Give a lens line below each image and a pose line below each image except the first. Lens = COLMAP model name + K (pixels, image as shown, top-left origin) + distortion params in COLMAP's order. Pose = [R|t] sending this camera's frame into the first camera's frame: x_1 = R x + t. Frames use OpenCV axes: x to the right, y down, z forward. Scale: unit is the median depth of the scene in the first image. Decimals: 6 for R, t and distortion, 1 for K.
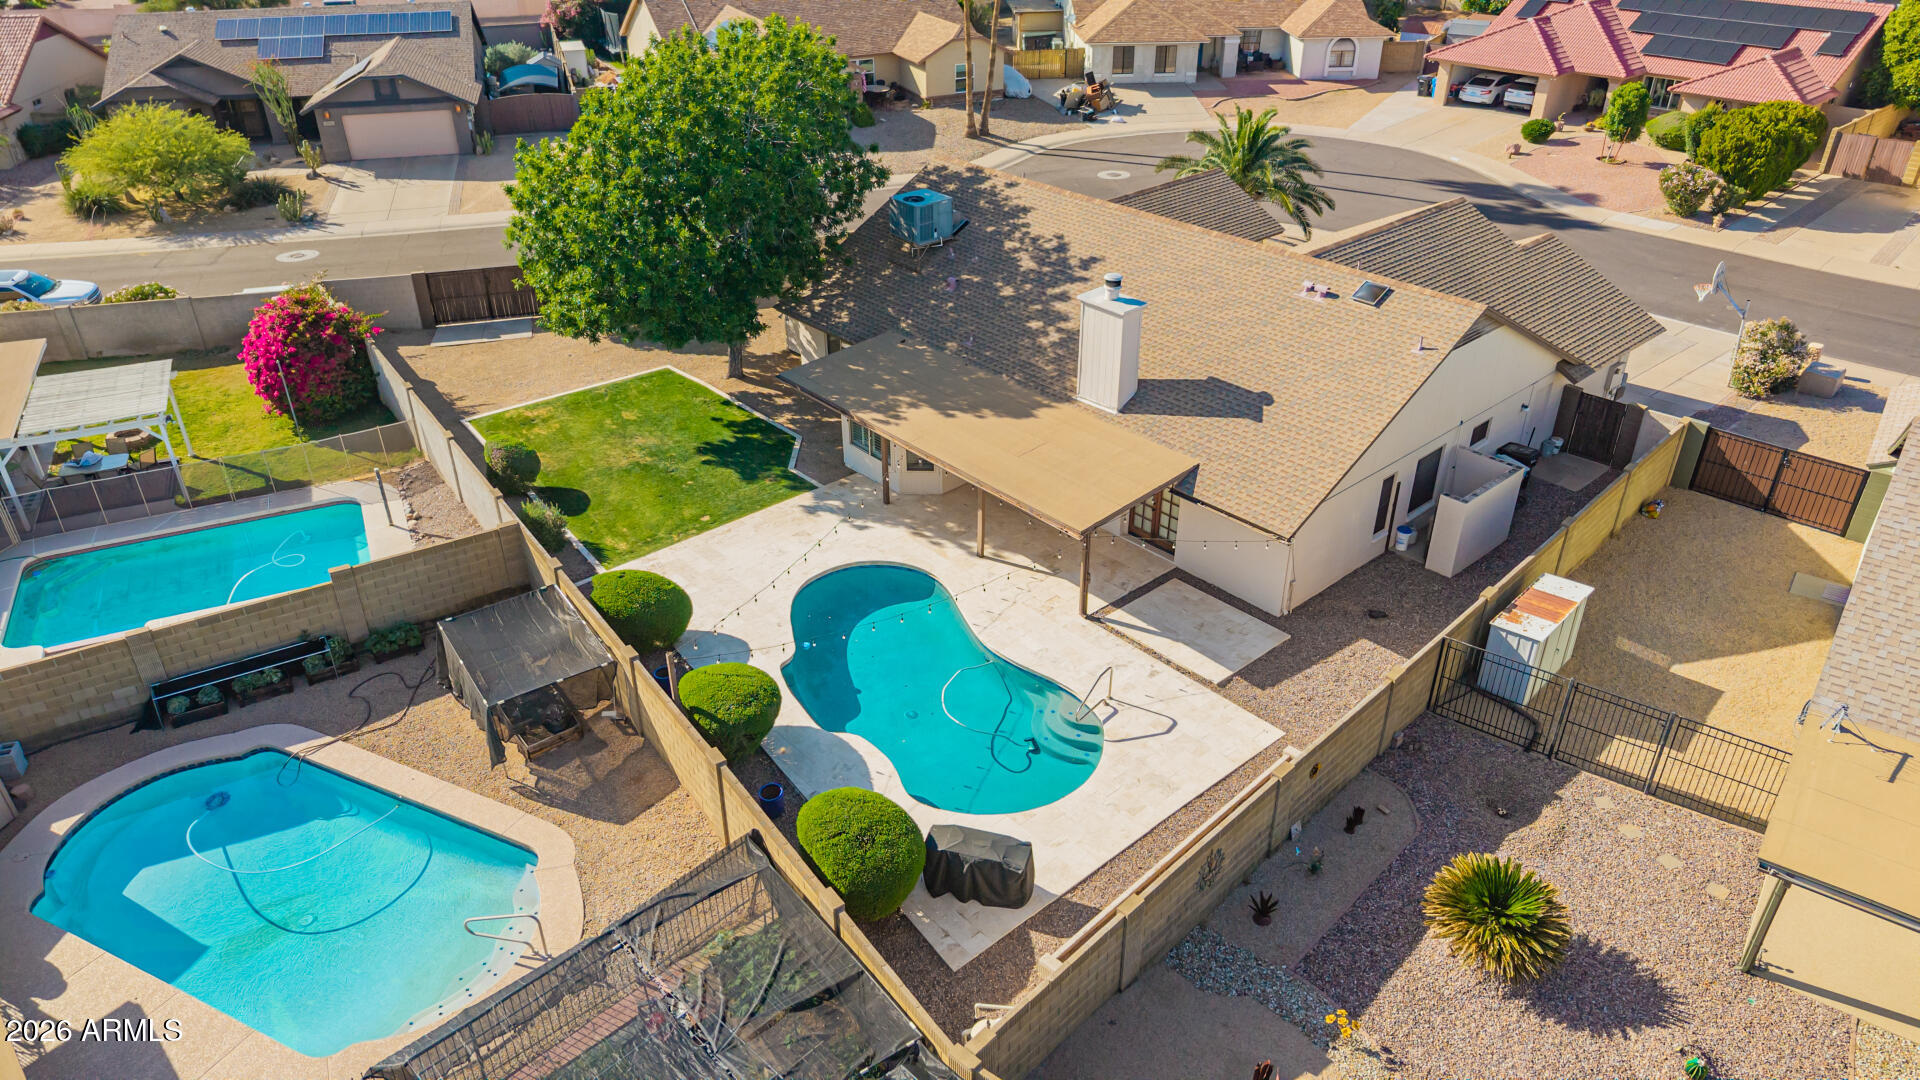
lens RADIAL K [[1288.1, 0, 956.2], [0, 1288.1, 532.5], [0, 0, 1]] dist [0.011125, -0.001350]
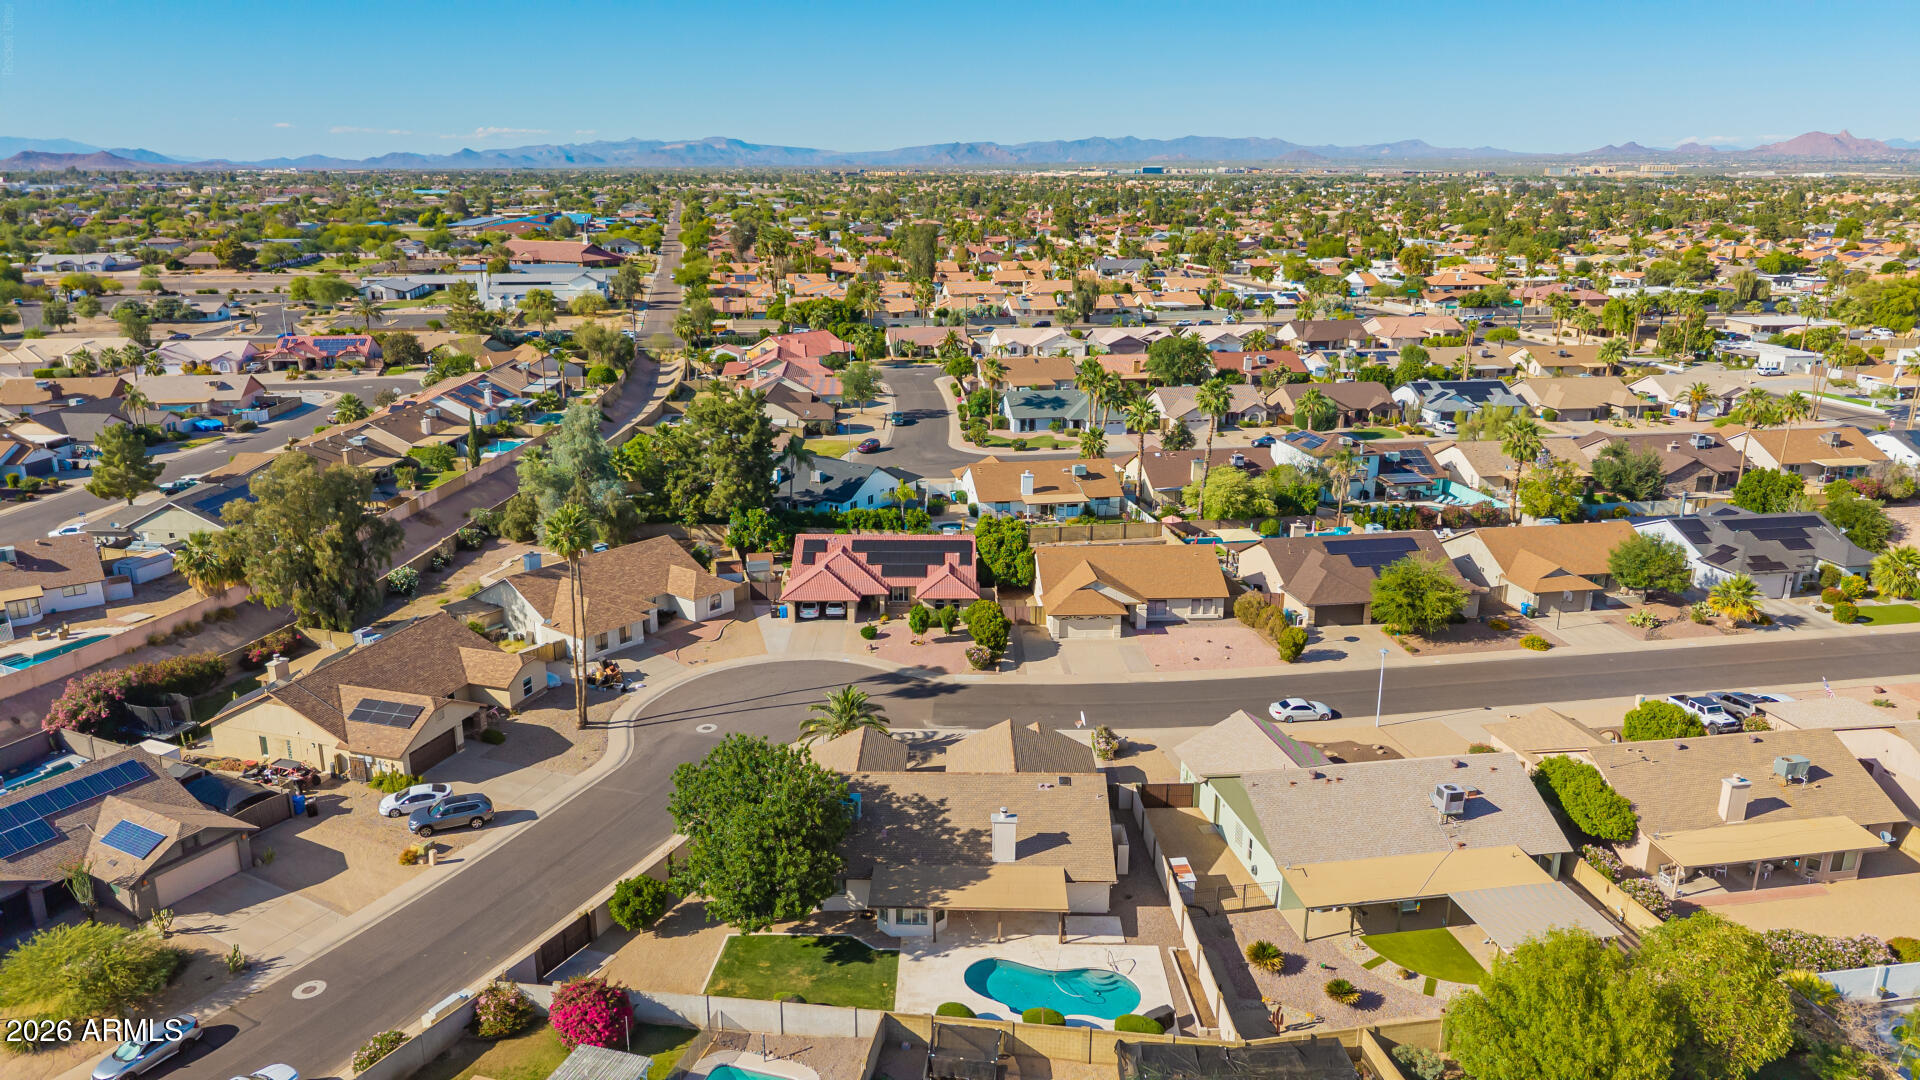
lens RADIAL K [[1274.0, 0, 954.5], [0, 1274.0, 539.9], [0, 0, 1]] dist [0.095649, -0.150982]
pose [[0.678409, -0.194137, 0.708571, -1.359174], [0.365702, 0.925716, -0.096504, -0.406296], [-0.637200, 0.324594, 0.699010, -0.714808]]
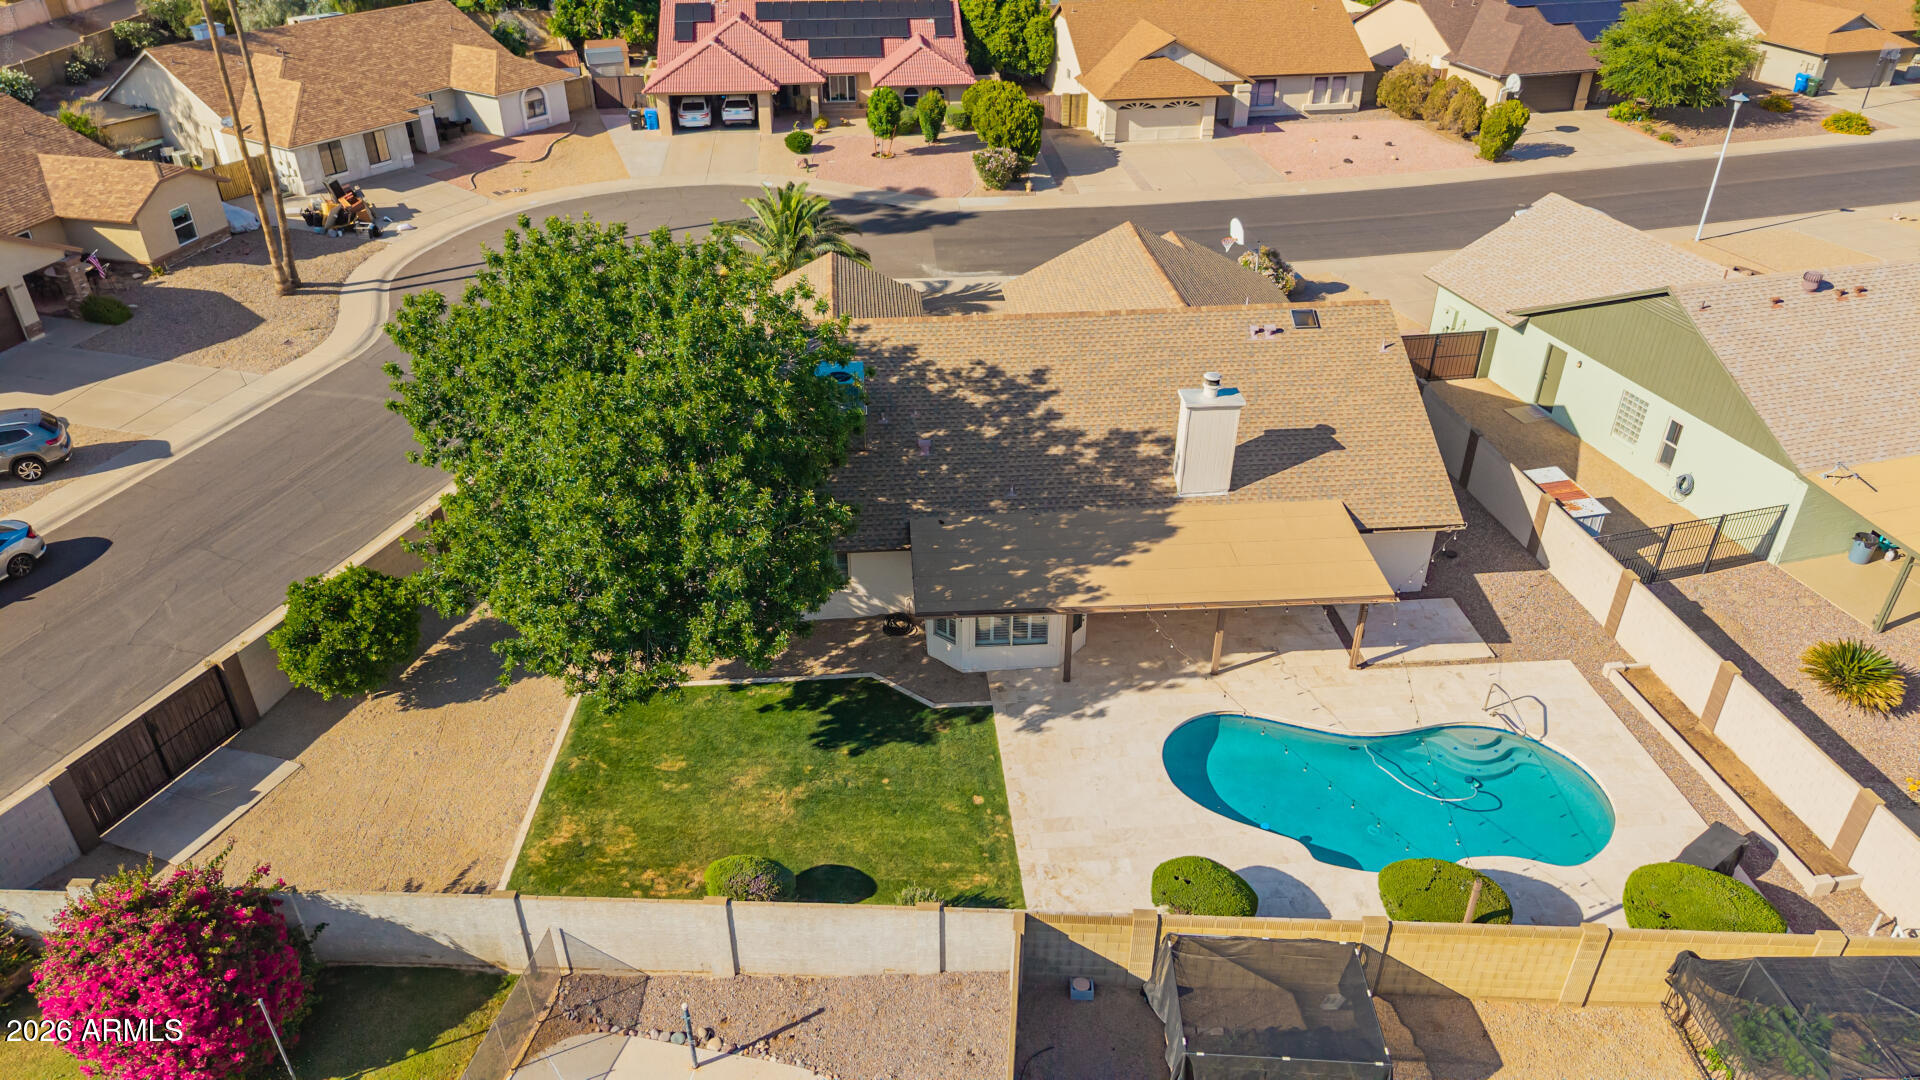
lens RADIAL K [[1292.3, 0, 956.8], [0, 1292.3, 542.1], [0, 0, 1]] dist [0.010994, -0.002005]
pose [[0.607900, -0.413687, 0.677732, -0.660733], [0.399602, 0.896975, 0.189085, -0.306458], [-0.686131, 0.155878, 0.710581, 0.352620]]
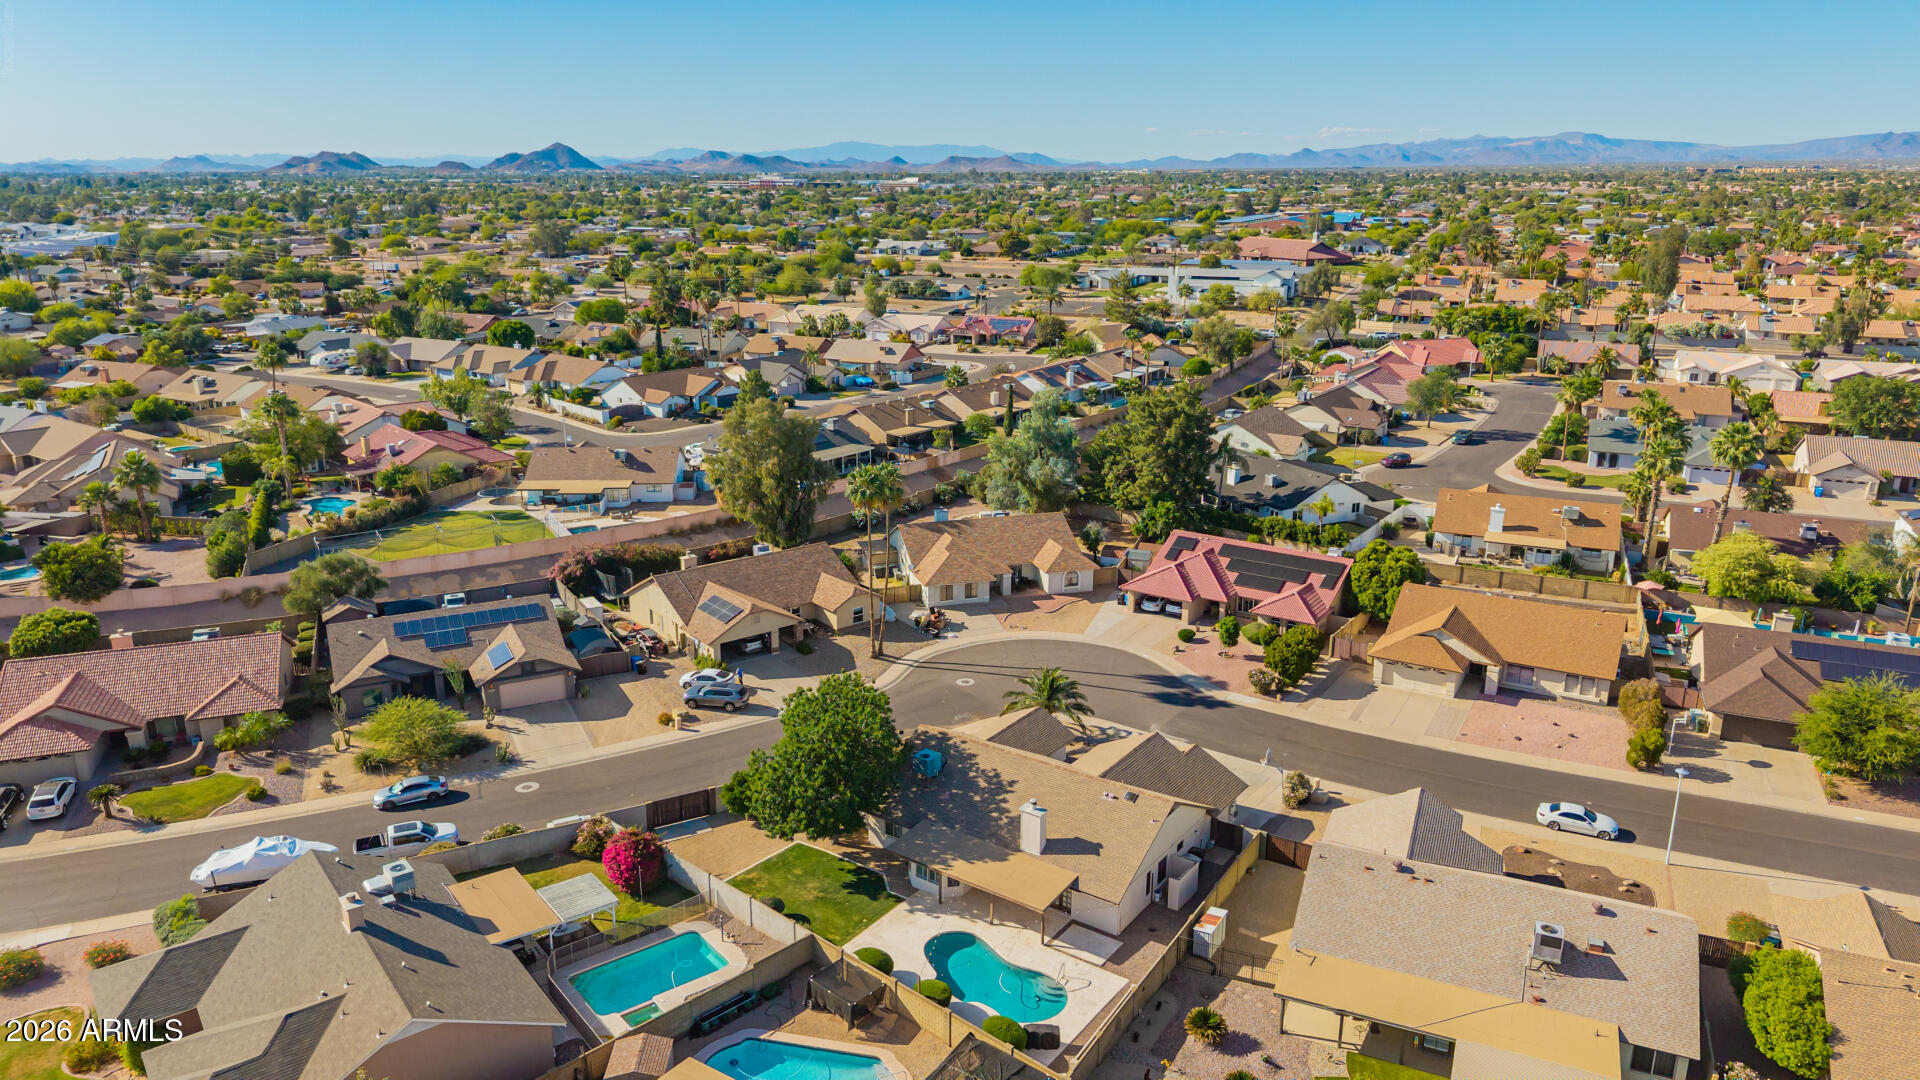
lens RADIAL K [[1274.0, 0, 954.5], [0, 1274.0, 539.9], [0, 0, 1]] dist [0.095649, -0.150982]
pose [[0.975071, -0.054344, 0.215133, -0.458220], [0.105959, 0.965896, -0.236257, -0.099557], [-0.194957, 0.253162, 0.947576, -1.247321]]
